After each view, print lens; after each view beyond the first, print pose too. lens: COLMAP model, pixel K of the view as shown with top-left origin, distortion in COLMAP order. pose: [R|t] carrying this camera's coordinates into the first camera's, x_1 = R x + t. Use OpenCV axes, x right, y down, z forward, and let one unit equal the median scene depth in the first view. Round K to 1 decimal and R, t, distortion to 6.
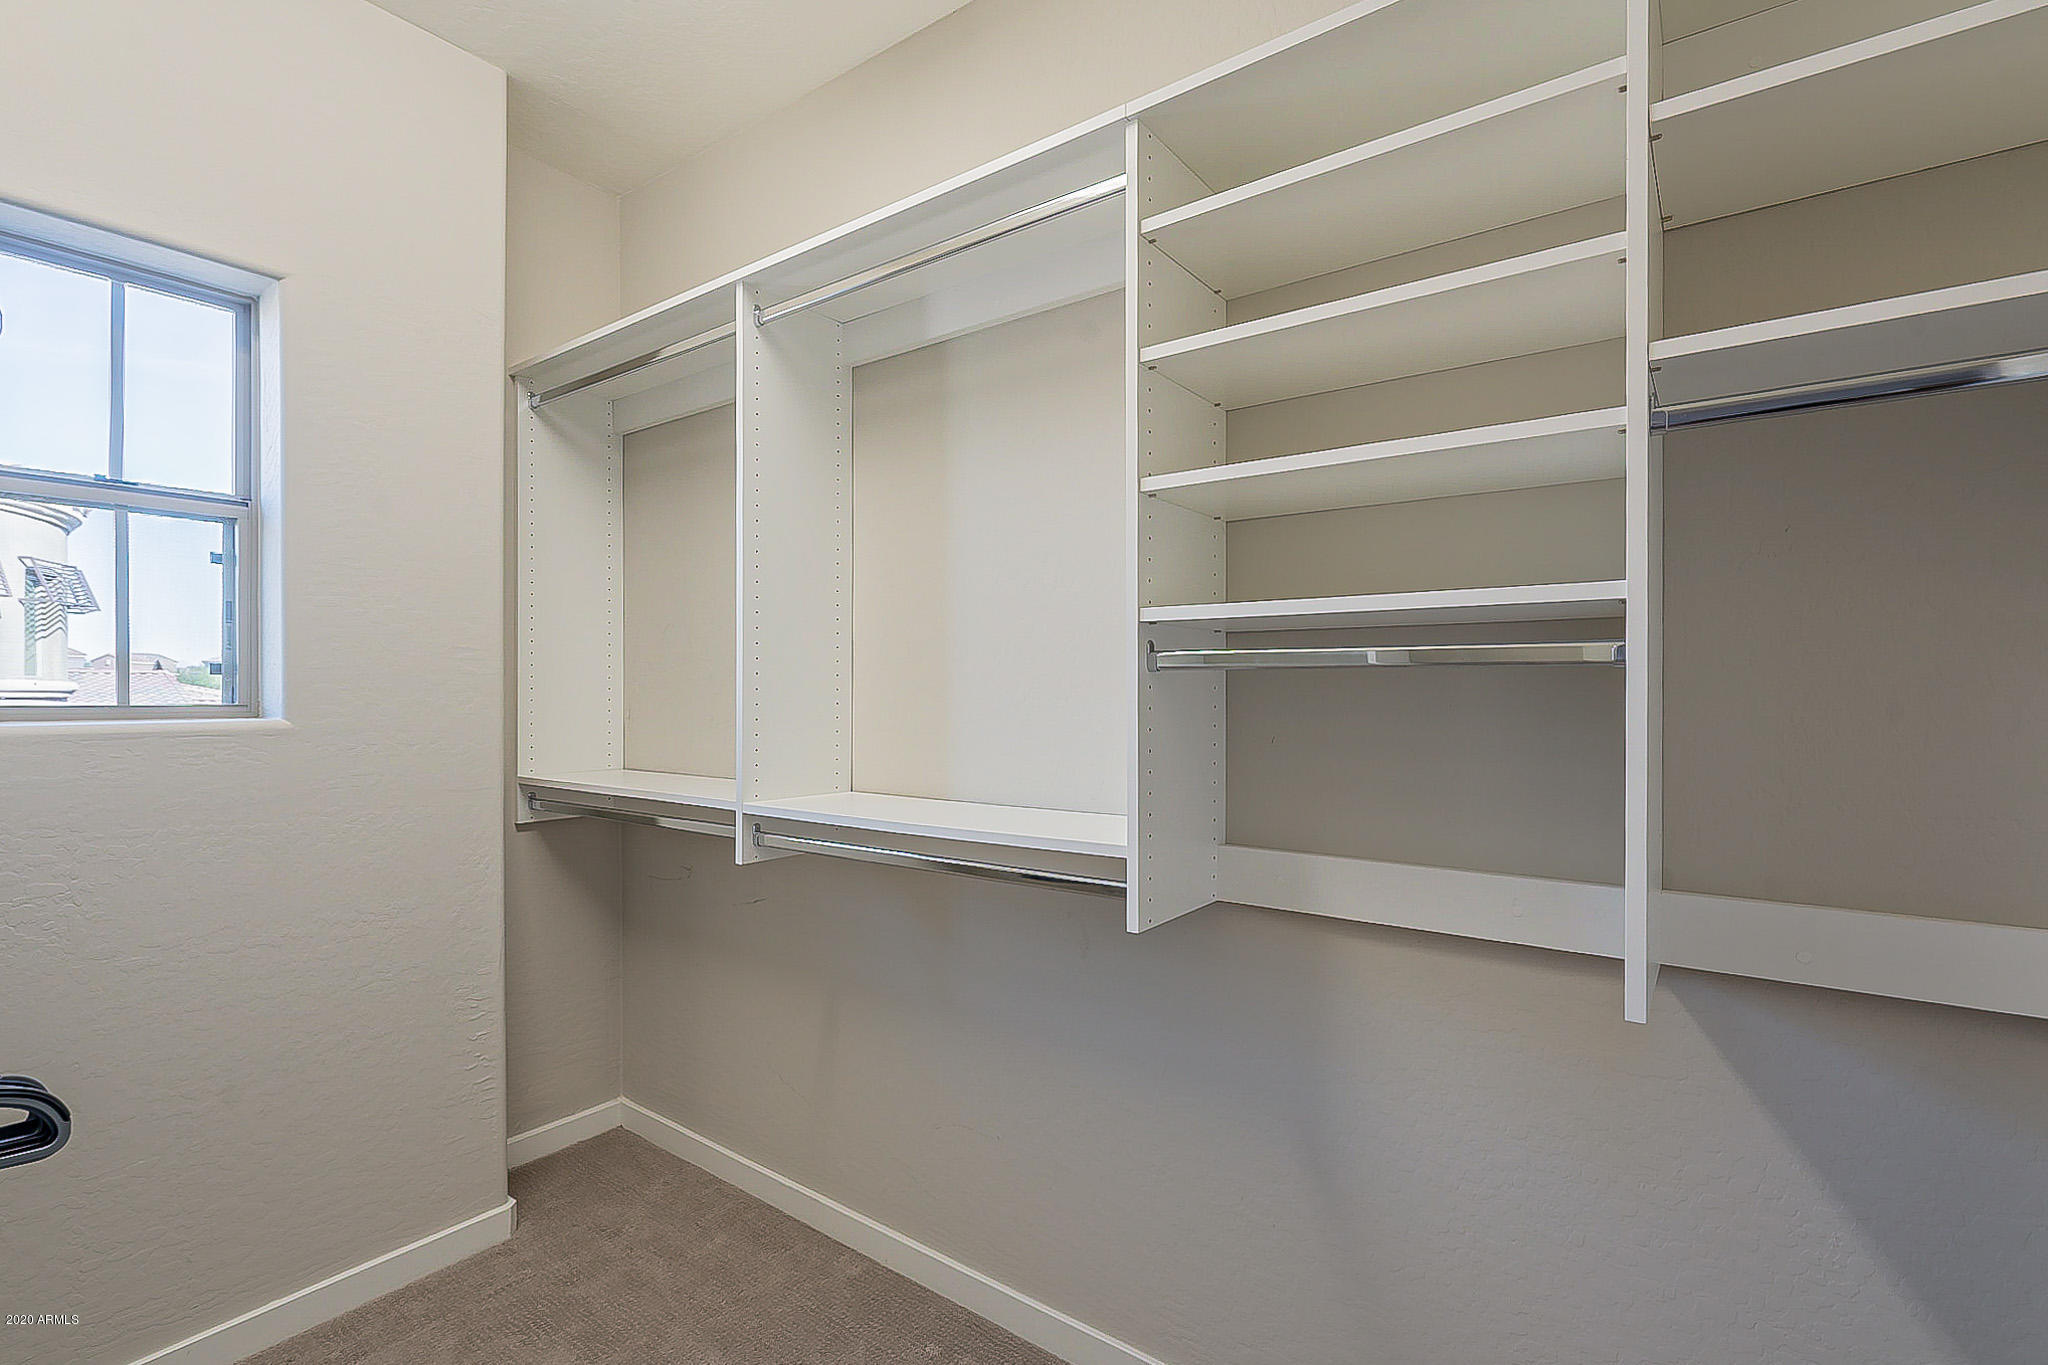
lens RADIAL K [[935.1, 0, 1027.2], [0, 935.1, 689.0], [0, 0, 1]] dist [-0.000032, 0.000301]
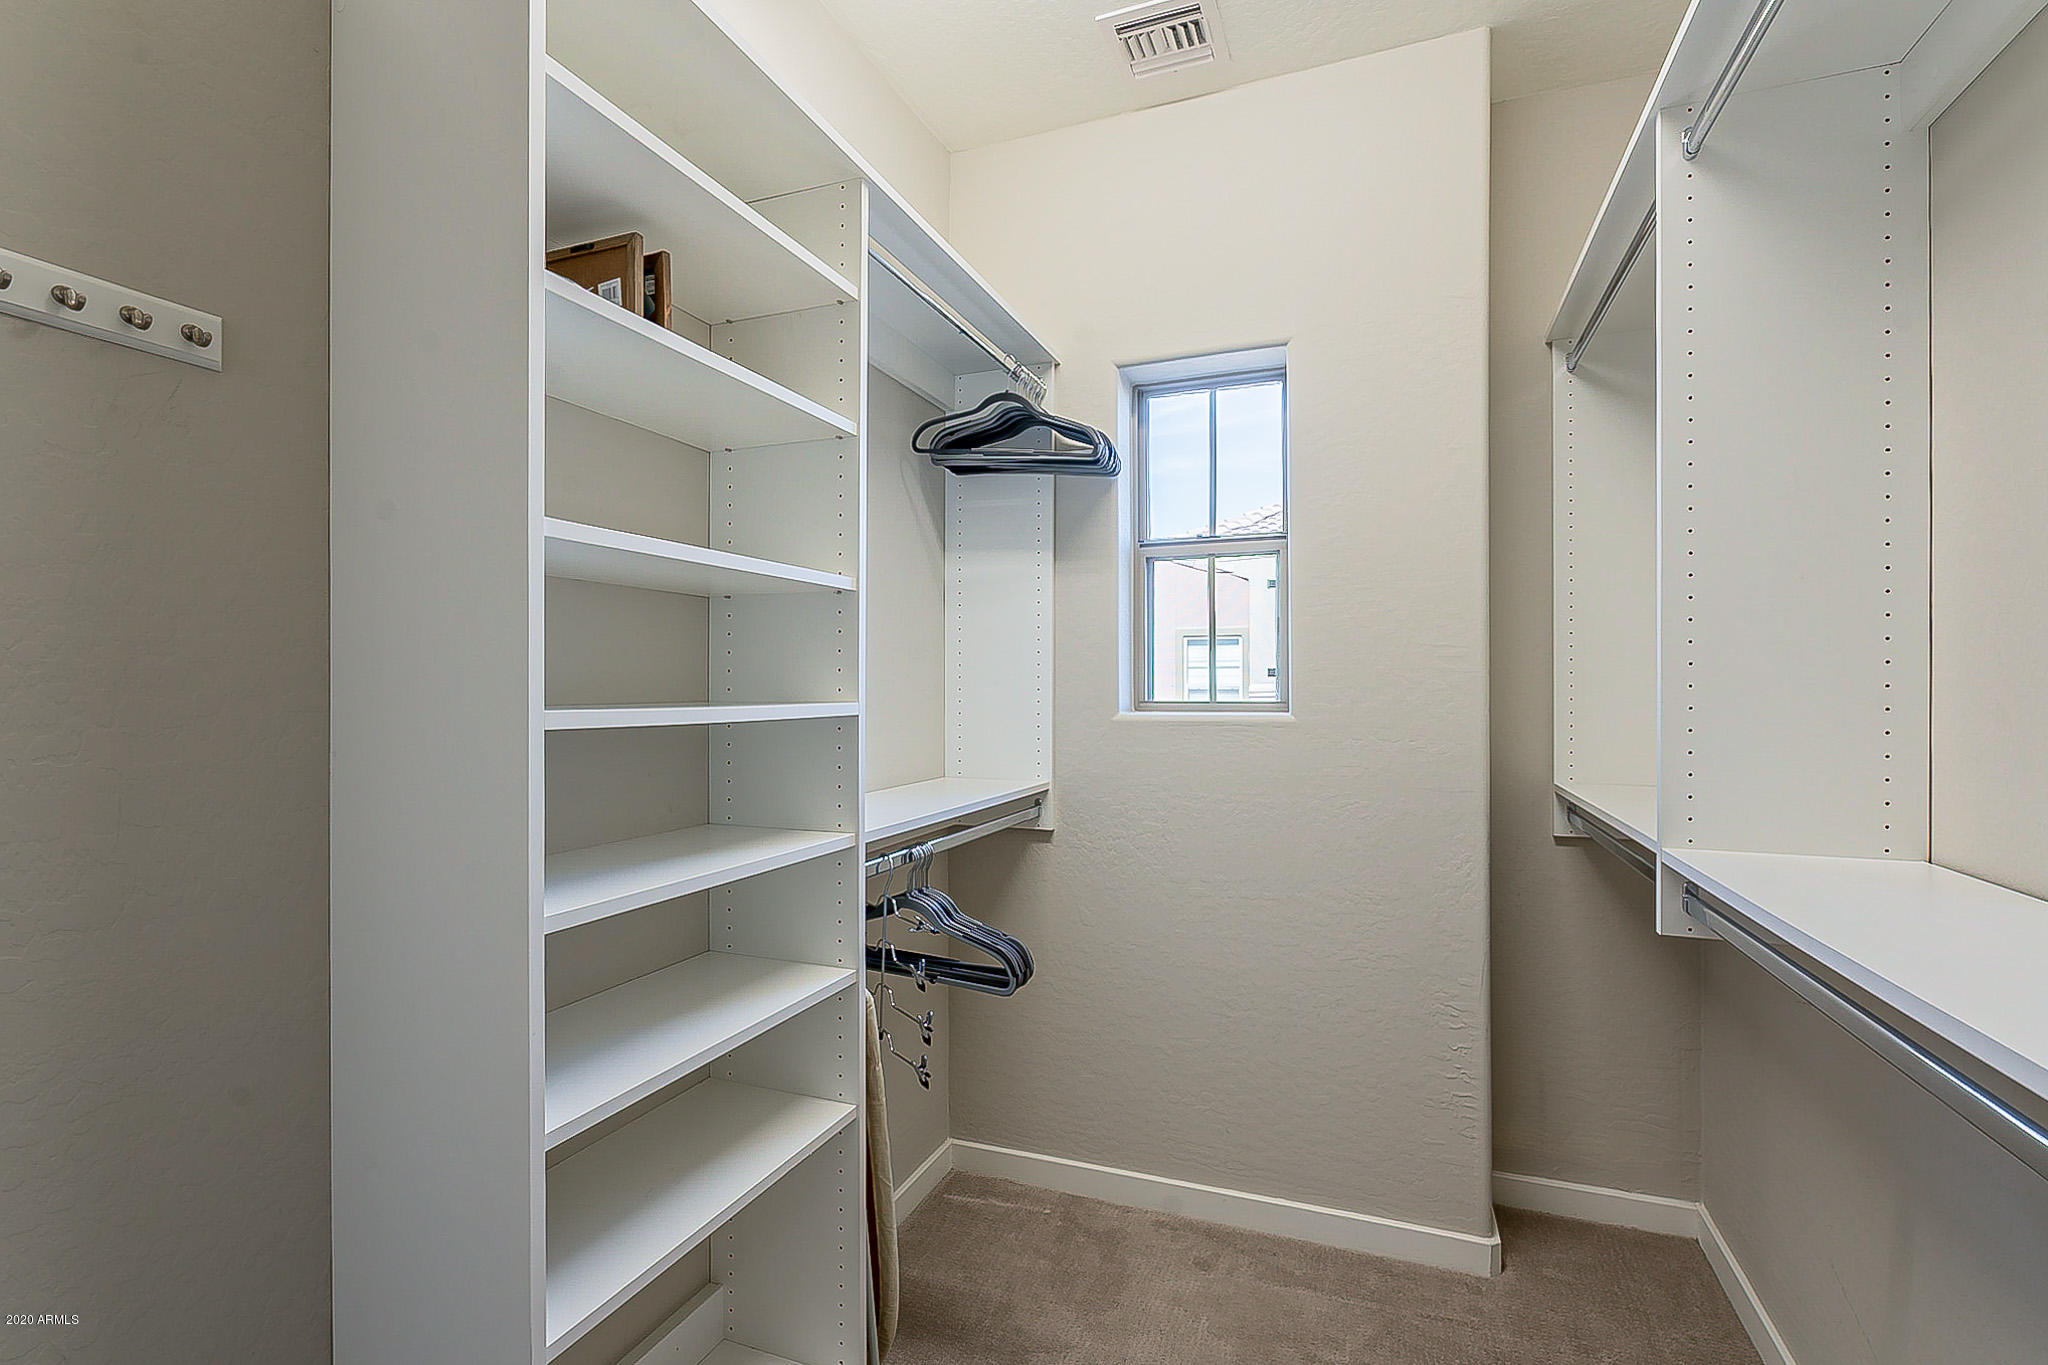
lens RADIAL K [[935.1, 0, 1027.1], [0, 935.1, 687.8], [0, 0, 1]] dist [-0.000032, 0.000301]
pose [[0.264562, -0.003719, -0.964362, 0.245048], [0.006429, 0.999977, -0.002093, -0.000517], [0.964347, -0.005646, 0.264580, 0.342732]]
